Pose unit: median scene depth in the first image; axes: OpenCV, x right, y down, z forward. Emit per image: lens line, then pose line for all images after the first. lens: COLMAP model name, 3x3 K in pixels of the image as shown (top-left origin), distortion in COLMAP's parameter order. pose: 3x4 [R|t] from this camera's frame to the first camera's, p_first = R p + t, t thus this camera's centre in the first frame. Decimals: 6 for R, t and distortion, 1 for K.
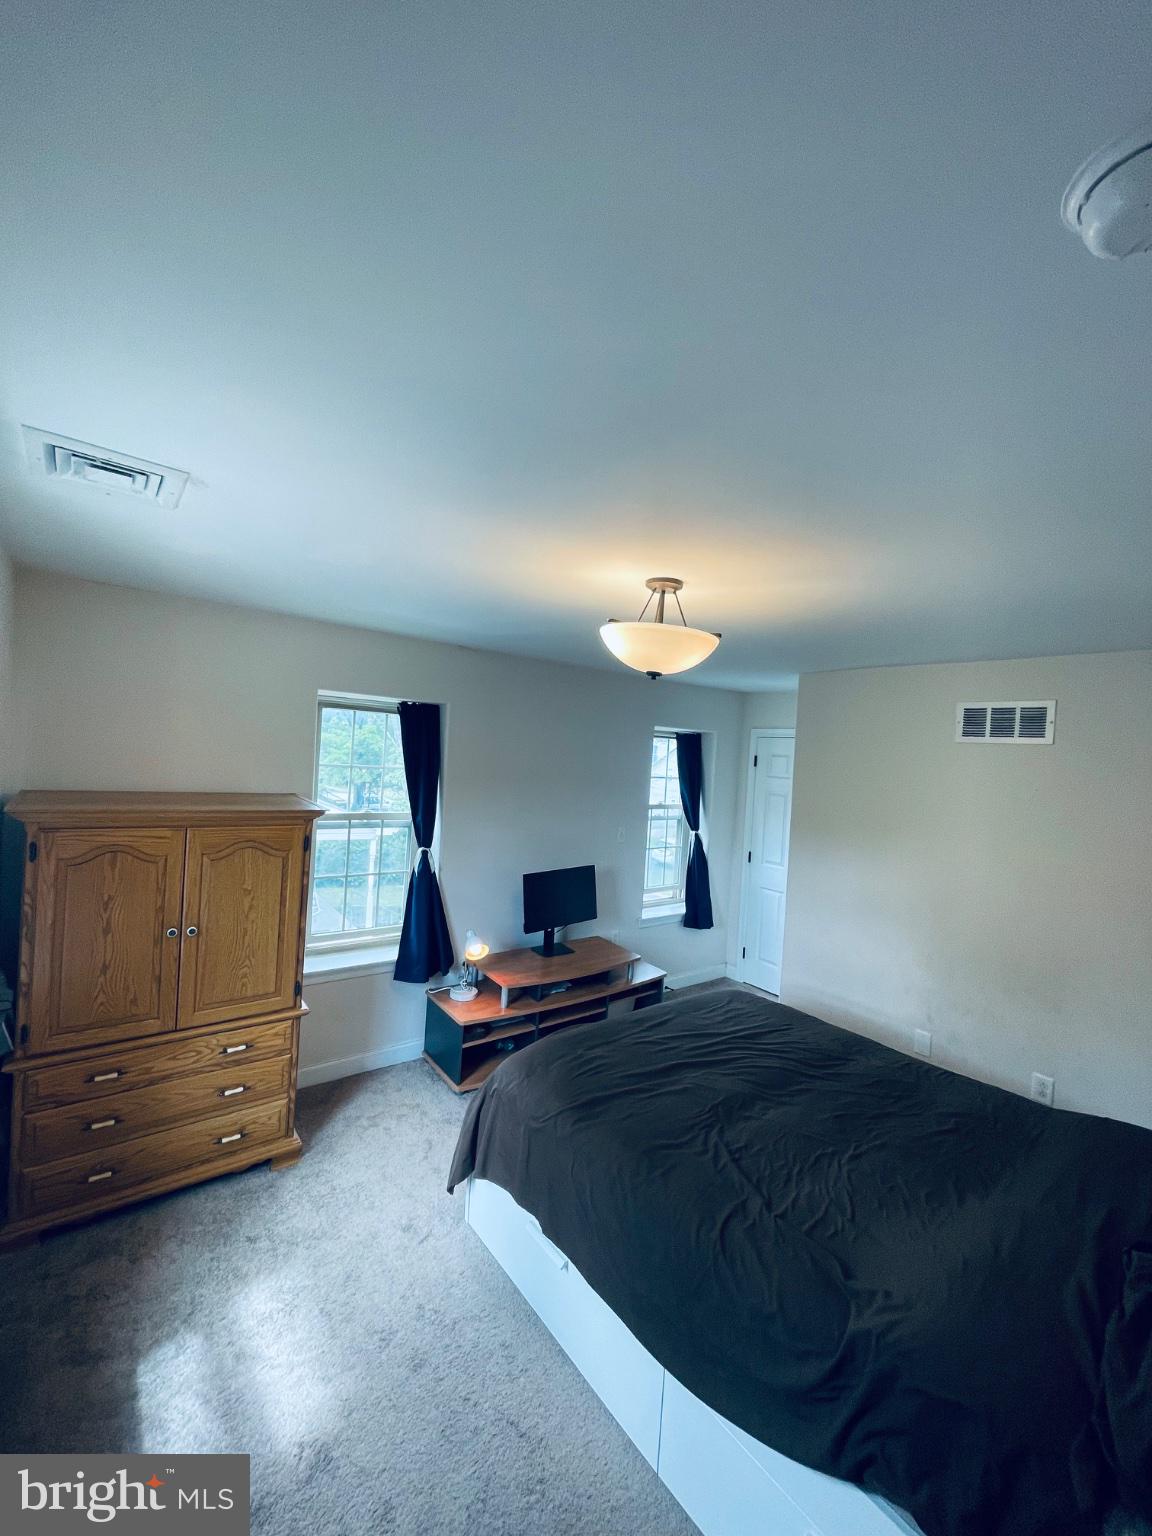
lens RADIAL K [[621.1, 0, 574.6], [0, 621.1, 762.4], [0, 0, 1]] dist [-0.001831, -0.000110]
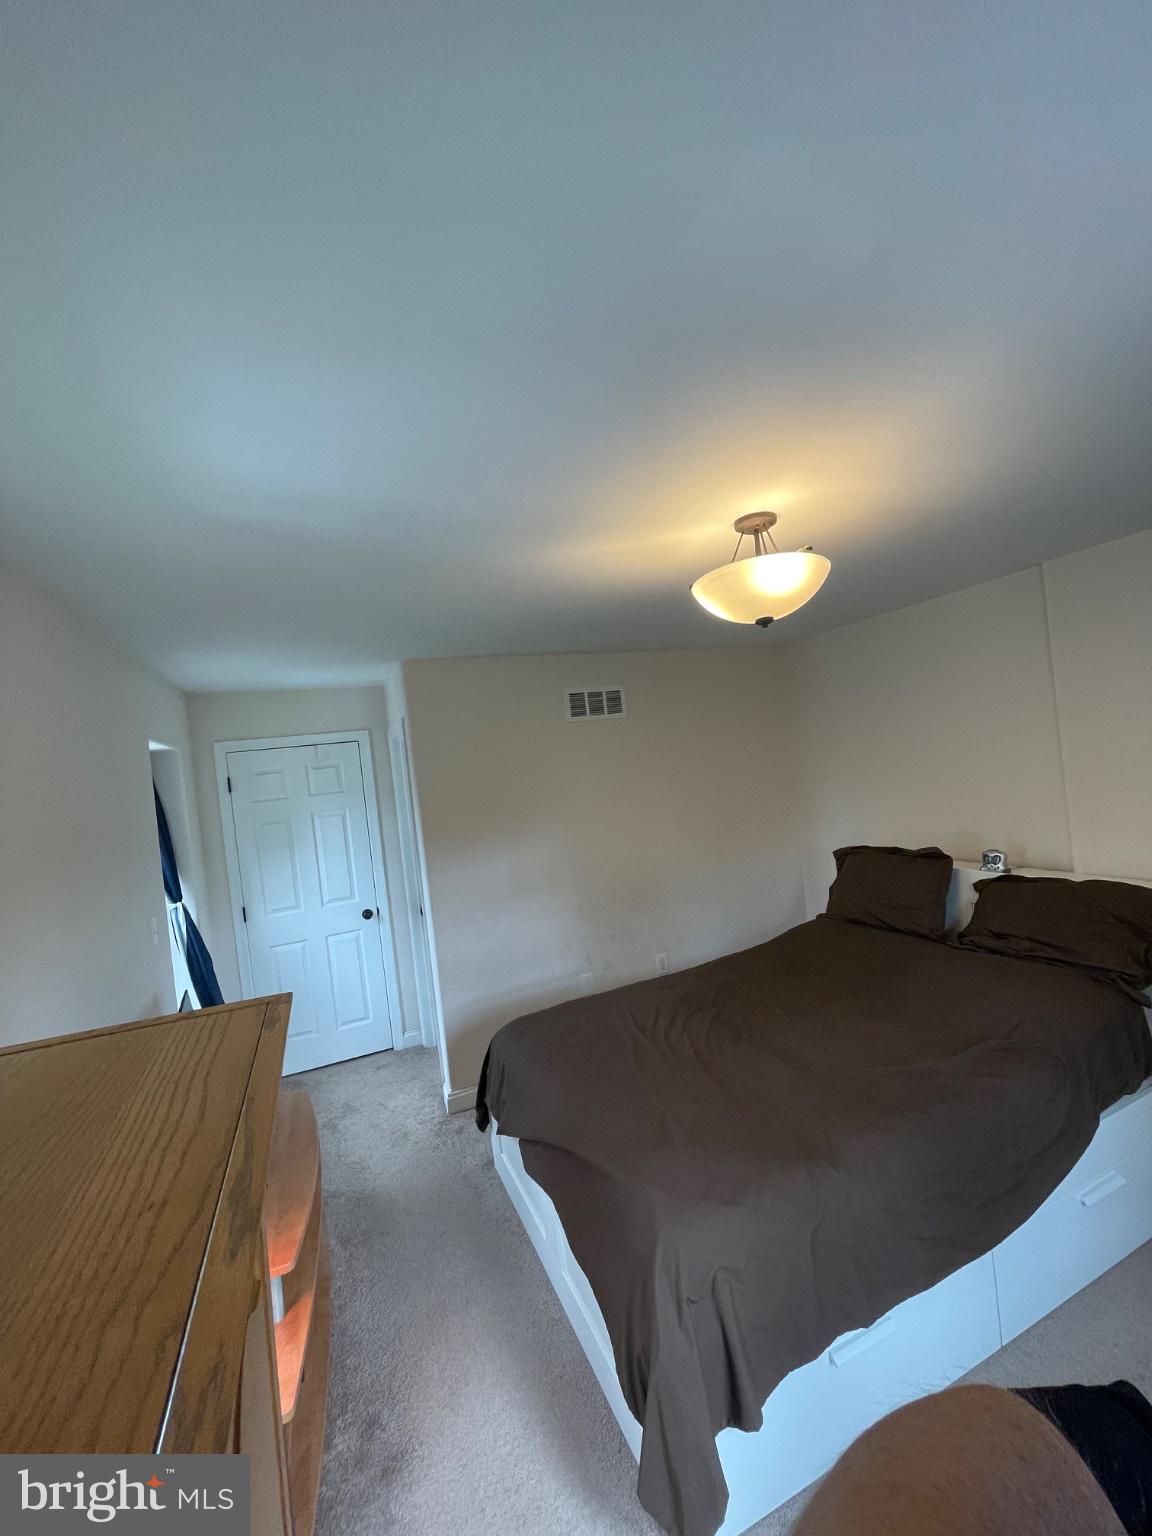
lens RADIAL K [[621.1, 0, 574.6], [0, 621.1, 762.4], [0, 0, 1]] dist [-0.001831, -0.000110]
pose [[0.254042, -0.090442, 0.962955, -0.556195], [0.142863, 0.988206, 0.055125, -0.021313], [-0.956584, 0.123567, 0.263967, 0.720307]]
